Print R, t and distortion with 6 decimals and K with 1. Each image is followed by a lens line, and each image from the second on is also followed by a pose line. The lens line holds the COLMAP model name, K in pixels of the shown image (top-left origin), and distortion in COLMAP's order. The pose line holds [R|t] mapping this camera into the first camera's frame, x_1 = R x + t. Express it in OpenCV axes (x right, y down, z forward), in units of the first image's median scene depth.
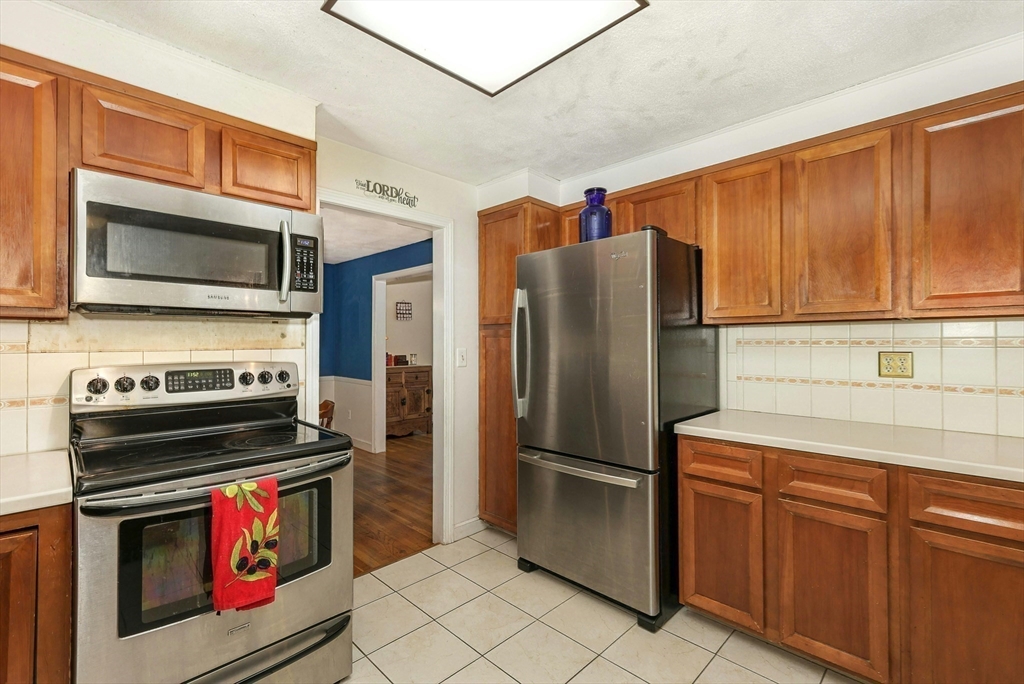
lens RADIAL K [[448.1, 0, 521.5], [0, 448.1, 339.5], [0, 0, 1]] dist [0.004258, -0.000060]
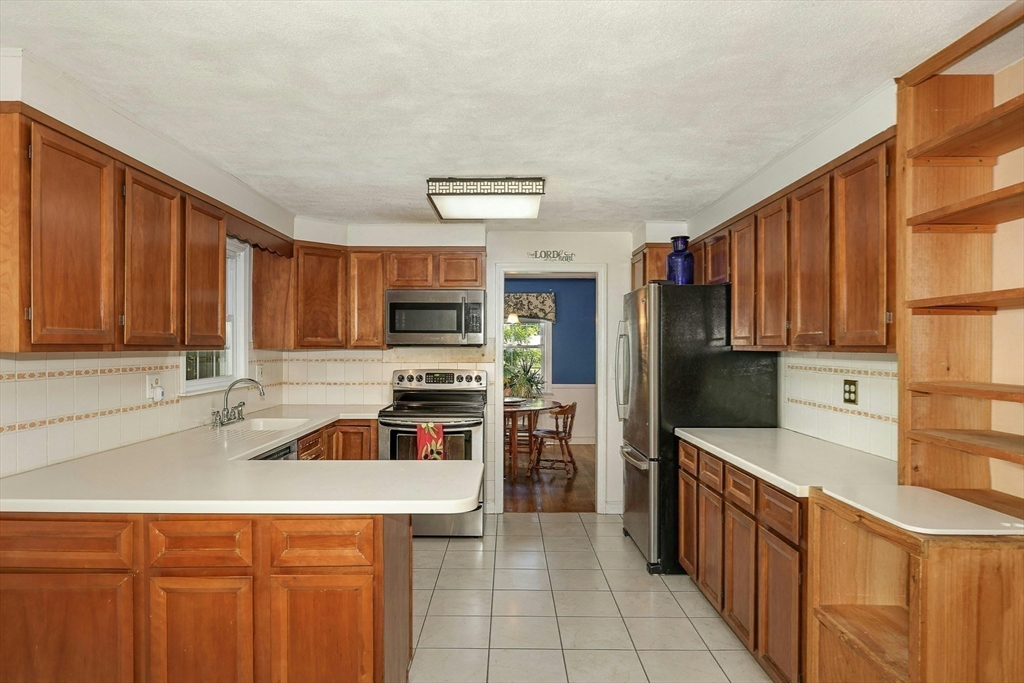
lens RADIAL K [[600.2, 0, 516.9], [0, 600.2, 345.9], [0, 0, 1]] dist [-0.002696, 0.000142]
pose [[0.716188, 0.005690, -0.697884, 1.386377], [-0.000155, 0.999968, 0.007994, -0.073177], [0.697907, -0.005617, 0.716166, -0.657953]]
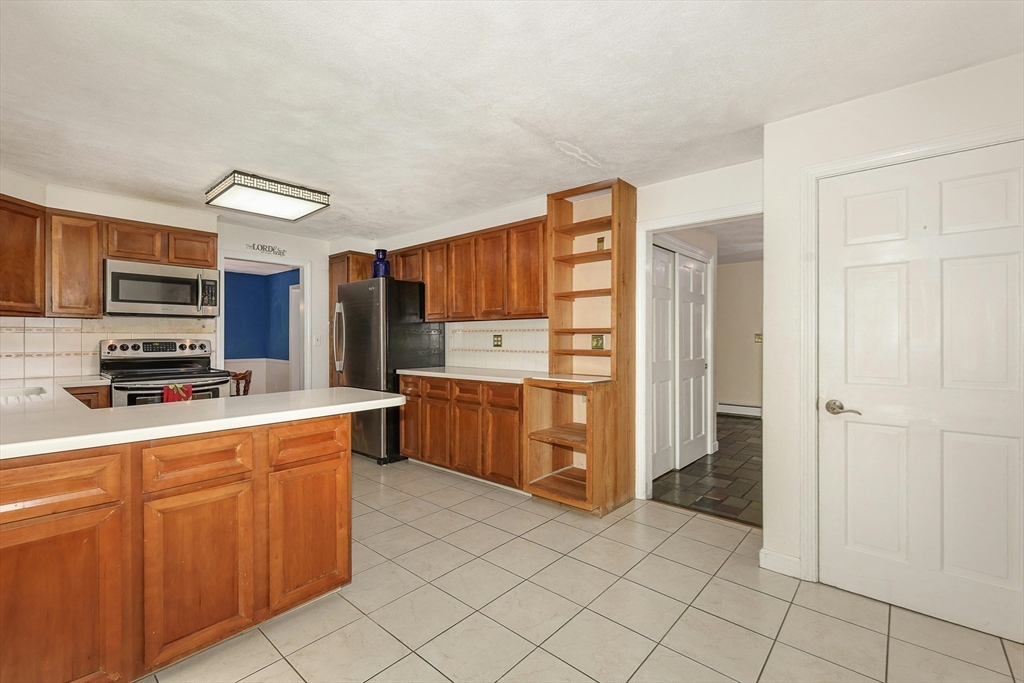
lens RADIAL K [[424.2, 0, 509.5], [0, 424.2, 338.4], [0, 0, 1]] dist [-0.001630, 0.000854]
pose [[0.998025, 0.002411, 0.062777, 0.835601], [-0.002979, 0.999955, 0.008963, 0.027425], [-0.062752, -0.009133, 0.997987, -1.138006]]
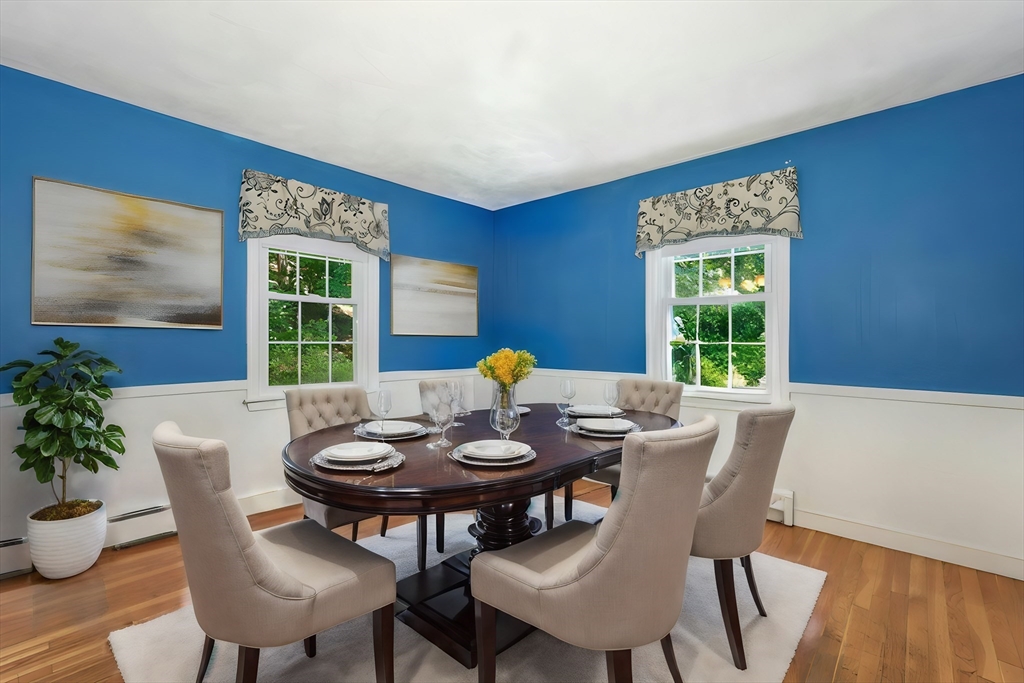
lens RADIAL K [[448.1, 0, 515.4], [0, 448.1, 342.5], [0, 0, 1]] dist [0.004258, -0.000060]
pose [[0.047243, 0.003599, -0.998877, -0.367708], [0.003463, 0.999987, 0.003766, 0.134690], [0.998877, -0.003637, 0.047230, 2.101226]]
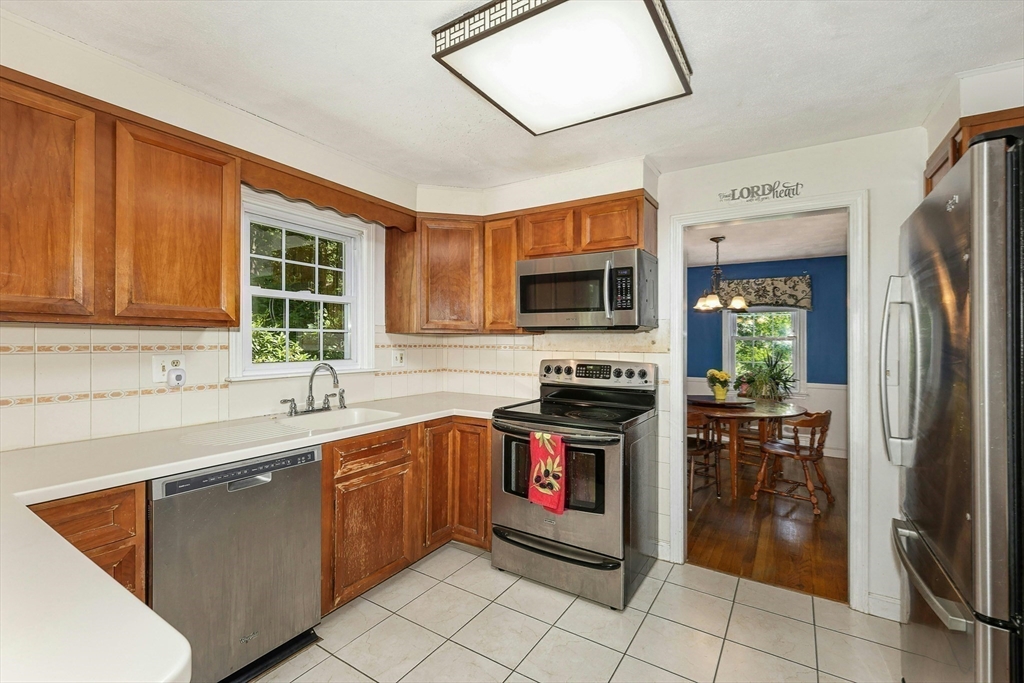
lens RADIAL K [[448.1, 0, 504.6], [0, 448.1, 337.0], [0, 0, 1]] dist [0.004258, -0.000060]
pose [[0.212832, -0.003611, -0.977082, 0.737954], [-0.002454, 0.999988, -0.004230, -0.020628], [0.977086, 0.003299, 0.212821, 0.381556]]
